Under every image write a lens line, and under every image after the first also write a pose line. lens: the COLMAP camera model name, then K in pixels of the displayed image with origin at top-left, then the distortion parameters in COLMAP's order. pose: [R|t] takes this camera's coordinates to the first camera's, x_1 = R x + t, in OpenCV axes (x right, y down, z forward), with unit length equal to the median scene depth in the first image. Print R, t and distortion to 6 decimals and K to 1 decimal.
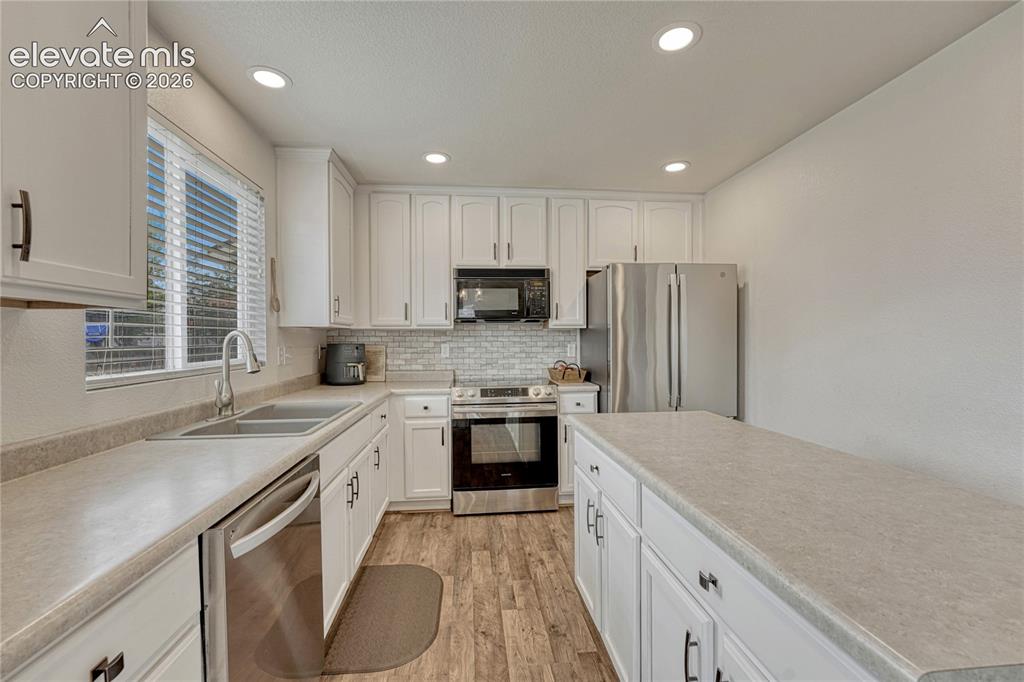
lens RADIAL K [[428.1, 0, 508.8], [0, 428.1, 343.8], [0, 0, 1]] dist [-0.003654, -0.000050]
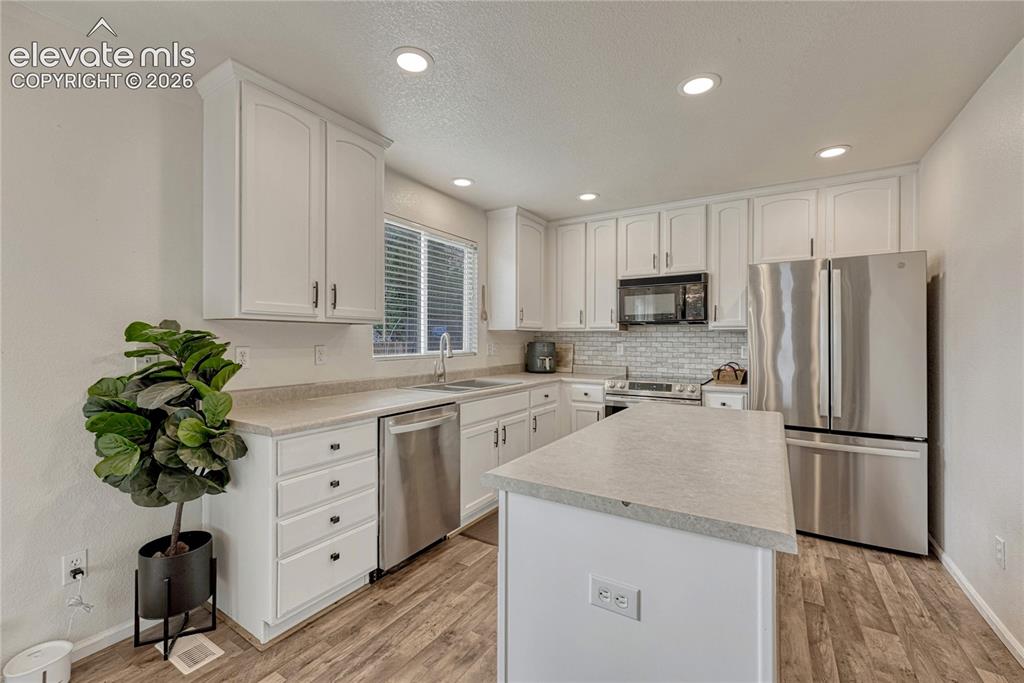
lens RADIAL K [[428.2, 0, 501.7], [0, 428.2, 338.2], [0, 0, 1]] dist [-0.001238, -0.000219]
pose [[0.784986, 0.007445, -0.619469, 0.354084], [-0.015576, 0.999849, -0.007720, -0.000104], [0.619317, 0.015709, 0.784983, -0.125117]]
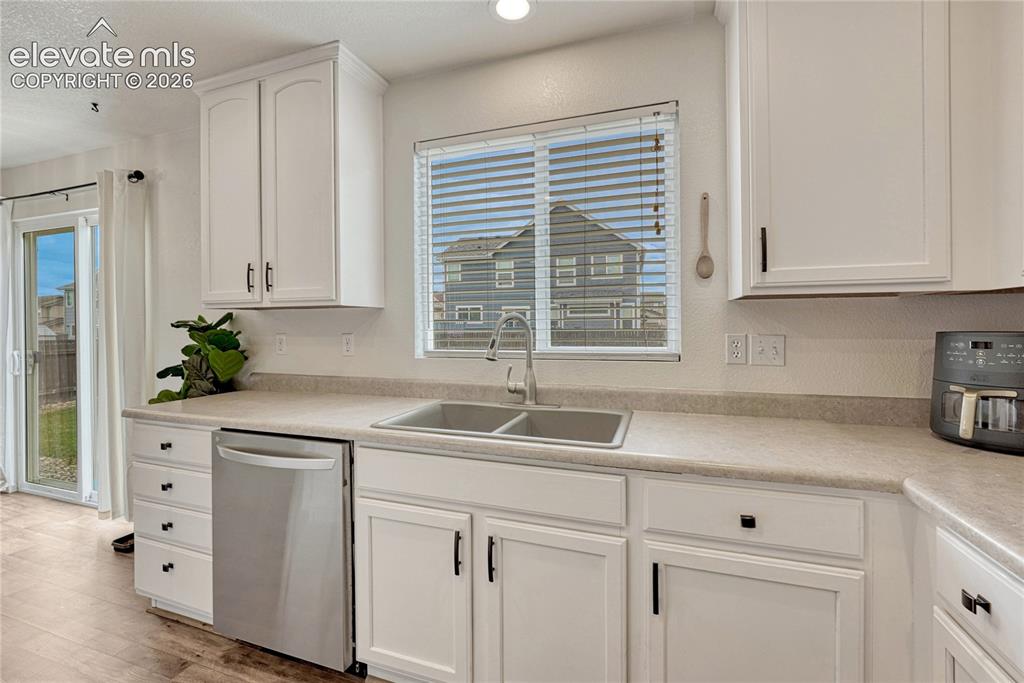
lens RADIAL K [[434.4, 0, 509.6], [0, 434.4, 329.6], [0, 0, 1]] dist [-0.003858, -0.000358]
pose [[-0.420119, 0.011946, -0.907390, 0.121150], [-0.005079, 0.999867, 0.015515, -0.005889], [0.907455, 0.011126, -0.420003, 0.791769]]
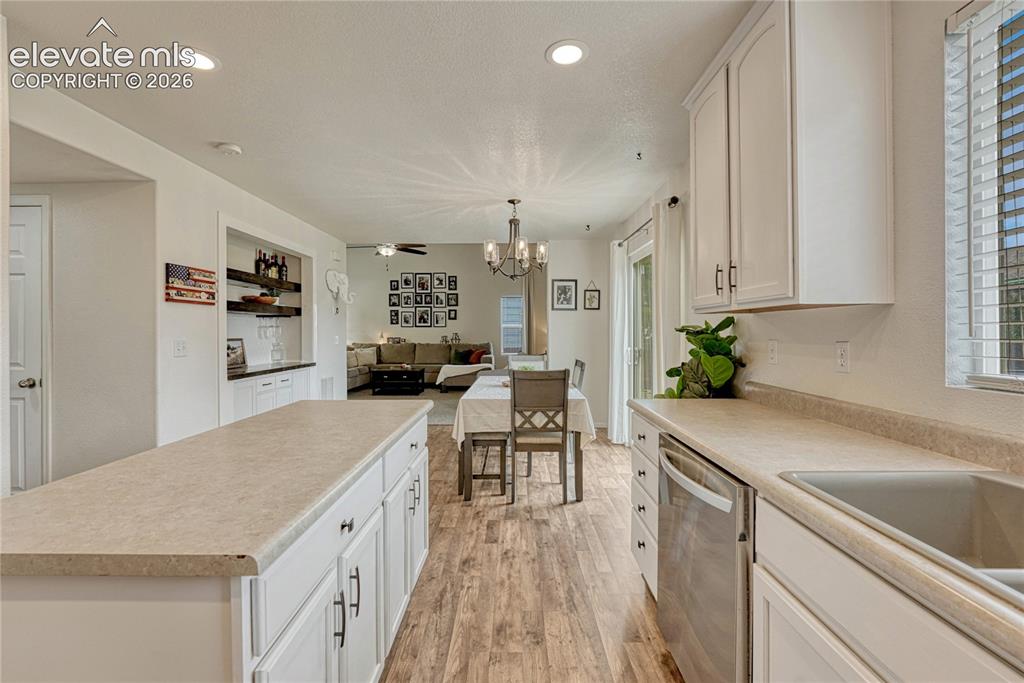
lens RADIAL K [[440.2, 0, 510.1], [0, 440.2, 335.0], [0, 0, 1]] dist [-0.012272, 0.000056]
pose [[-0.995110, 0.004939, 0.098645, -0.061038], [0.006958, 0.999773, 0.020139, -0.007971], [-0.098524, 0.020727, -0.994919, 0.807939]]
